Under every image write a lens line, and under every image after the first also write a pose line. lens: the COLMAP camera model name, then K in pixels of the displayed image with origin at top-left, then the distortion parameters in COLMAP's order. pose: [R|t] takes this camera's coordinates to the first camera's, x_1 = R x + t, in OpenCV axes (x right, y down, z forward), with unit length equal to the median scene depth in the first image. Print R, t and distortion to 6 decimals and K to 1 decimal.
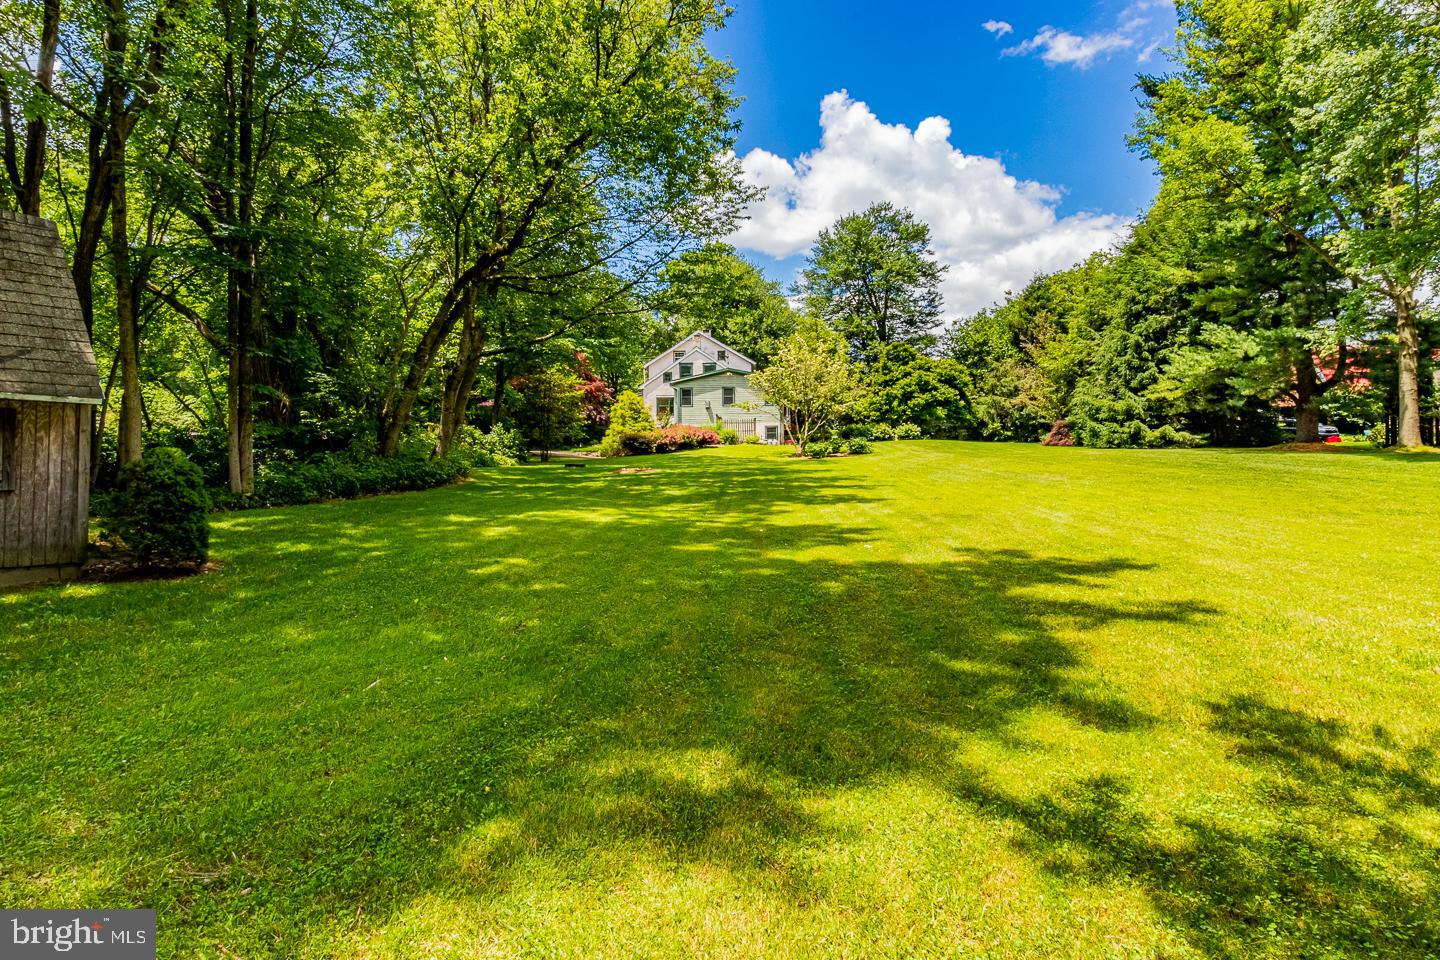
lens RADIAL K [[767.8, 0, 720.0], [0, 767.8, 474.6], [0, 0, 1]] dist [-0.005566, -0.000611]
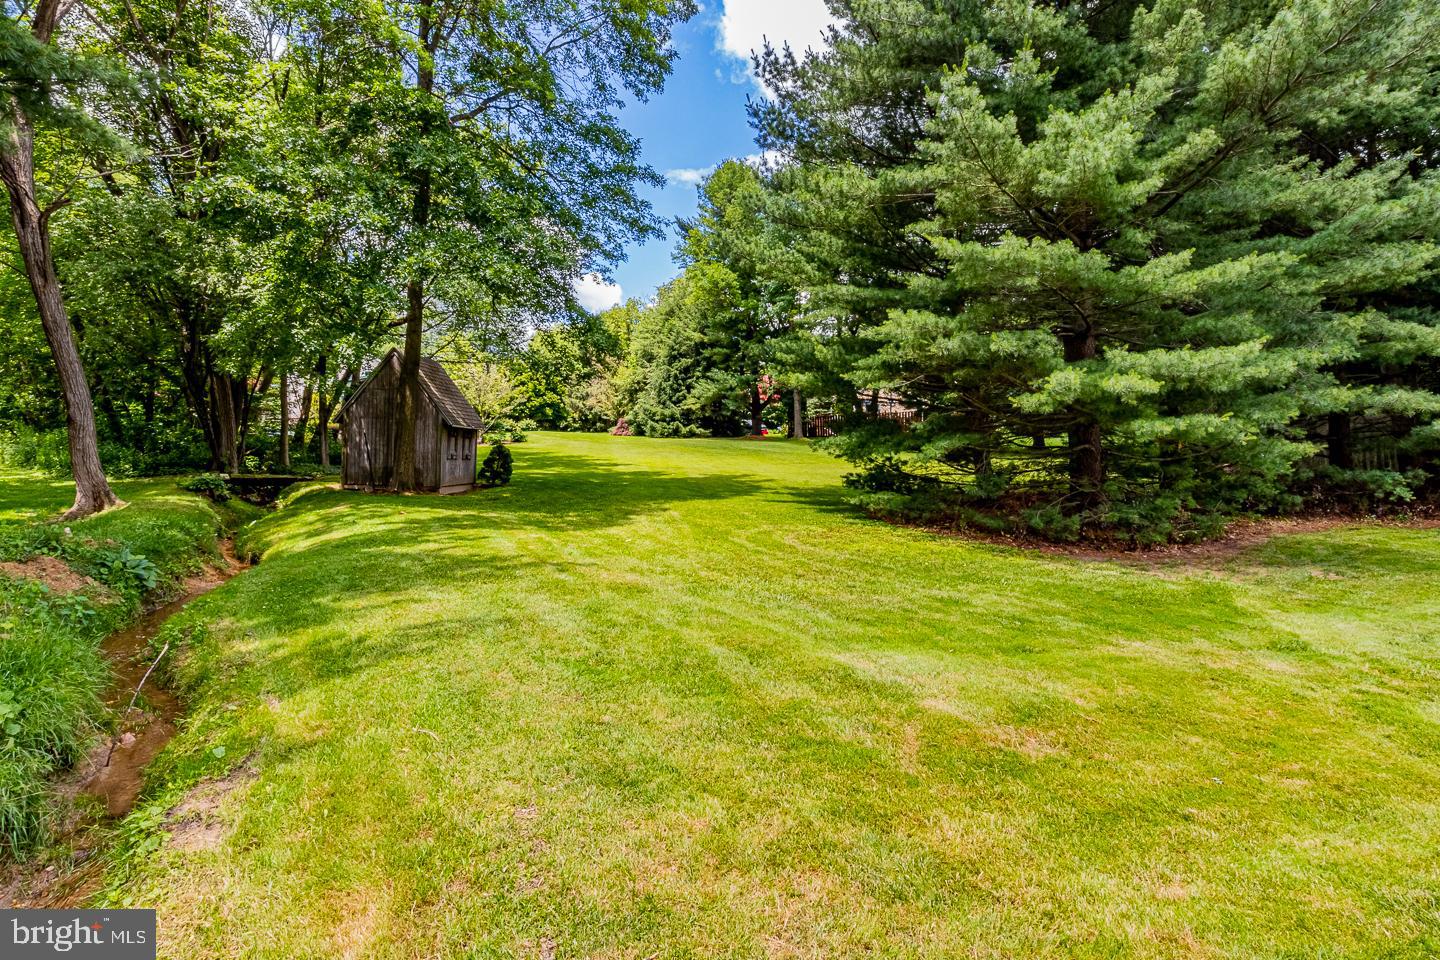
lens RADIAL K [[767.8, 0, 719.7], [0, 767.8, 477.5], [0, 0, 1]] dist [-0.005566, -0.000611]
pose [[0.804325, -0.028679, 0.593497, -0.372732], [0.014670, 0.999489, 0.028416, 0.005652], [-0.594008, -0.014149, 0.804335, -0.399173]]
